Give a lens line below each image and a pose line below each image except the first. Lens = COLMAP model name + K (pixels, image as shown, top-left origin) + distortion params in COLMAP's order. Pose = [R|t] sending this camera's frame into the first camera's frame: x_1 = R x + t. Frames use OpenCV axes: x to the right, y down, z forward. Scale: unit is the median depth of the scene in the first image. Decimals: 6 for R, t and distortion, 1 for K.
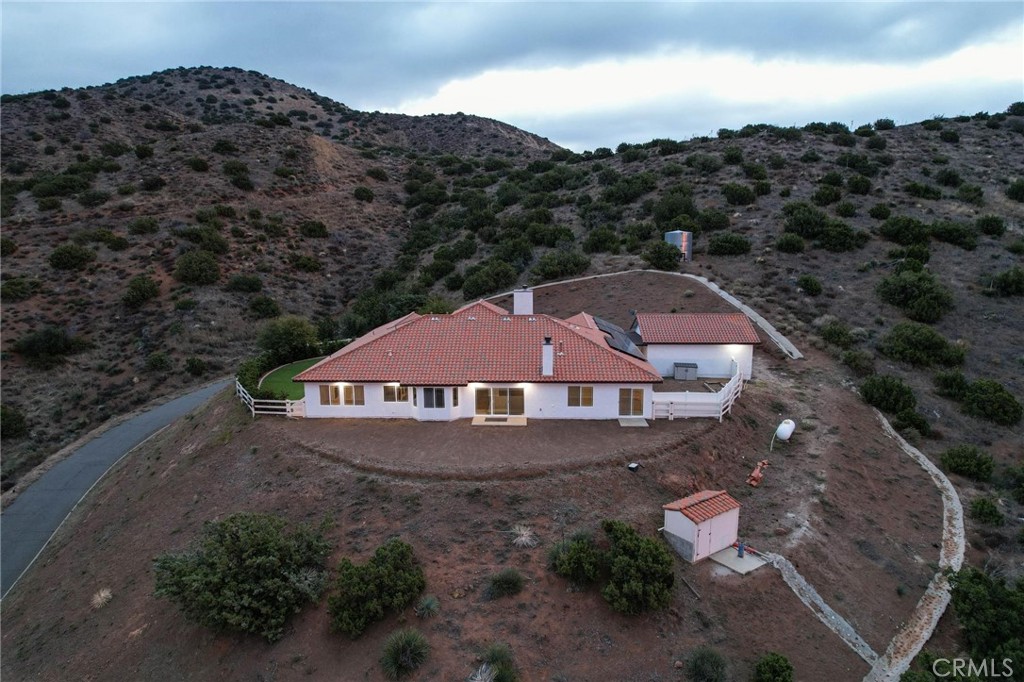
lens RADIAL K [[657.1, 0, 514.1], [0, 657.1, 343.7], [0, 0, 1]] dist [-0.085551, 0.076408]
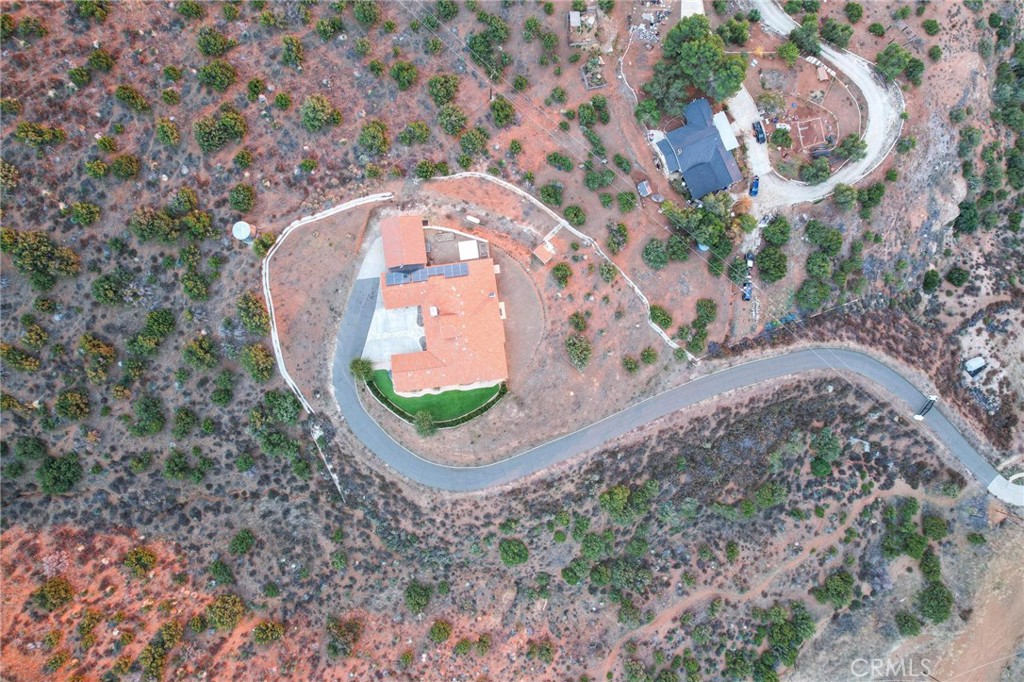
lens RADIAL K [[657.1, 0, 514.1], [0, 657.1, 343.7], [0, 0, 1]] dist [-0.085551, 0.076408]
pose [[-0.169548, -0.985233, 0.023863, -0.135760], [0.173505, -0.006006, 0.984815, -1.533980], [-0.970129, 0.171114, 0.171961, 0.216244]]
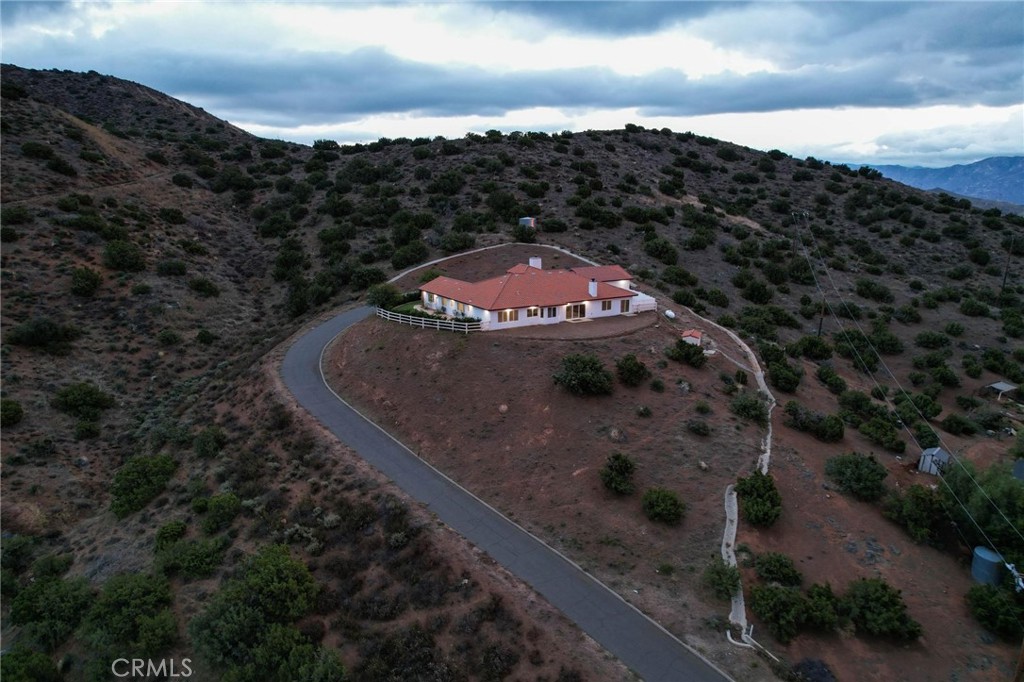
lens RADIAL K [[657.1, 0, 514.1], [0, 657.1, 343.7], [0, 0, 1]] dist [-0.085551, 0.076408]
pose [[0.837863, -0.116973, 0.533200, -0.672391], [0.091094, 0.993036, 0.074708, 0.008993], [-0.538226, -0.014024, 0.842684, -0.326570]]
